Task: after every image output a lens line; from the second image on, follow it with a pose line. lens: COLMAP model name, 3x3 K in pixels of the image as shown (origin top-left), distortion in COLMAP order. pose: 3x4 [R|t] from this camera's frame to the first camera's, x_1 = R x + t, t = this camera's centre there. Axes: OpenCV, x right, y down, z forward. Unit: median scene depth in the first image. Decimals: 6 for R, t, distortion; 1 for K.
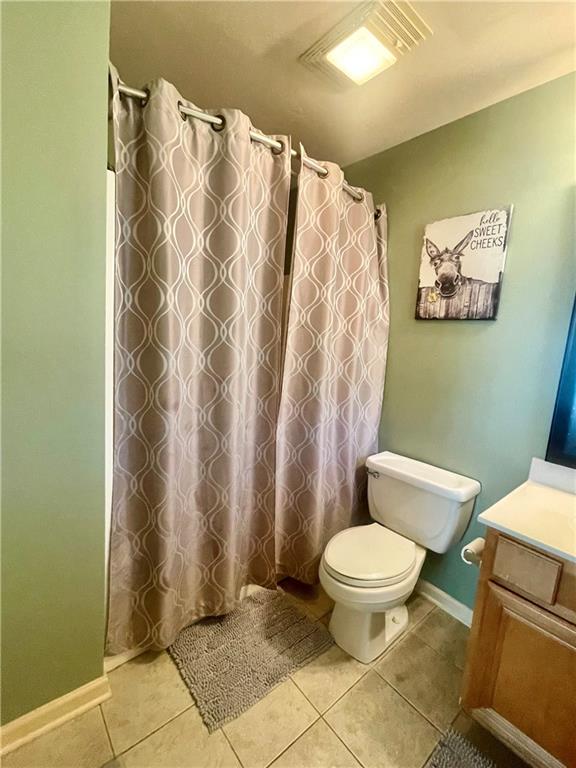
lens RADIAL K [[346.1, 0, 283.8], [0, 346.1, 381.7], [0, 0, 1]] dist [-0.000407, 0.000860]
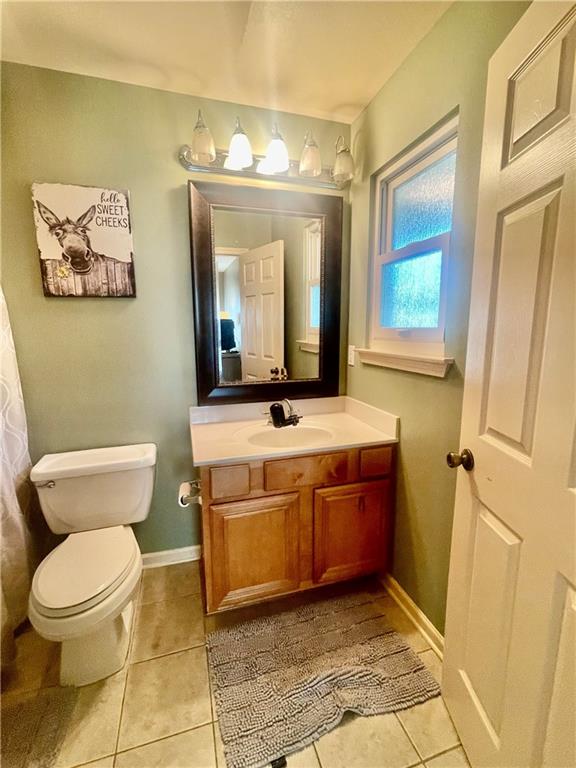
lens RADIAL K [[346.1, 0, 283.8], [0, 346.1, 381.7], [0, 0, 1]] dist [-0.000407, 0.000860]
pose [[0.387300, -0.223756, 0.894389, -0.229062], [0.159014, 0.971776, 0.174258, -0.032736], [-0.908137, 0.074730, 0.411950, 0.132922]]
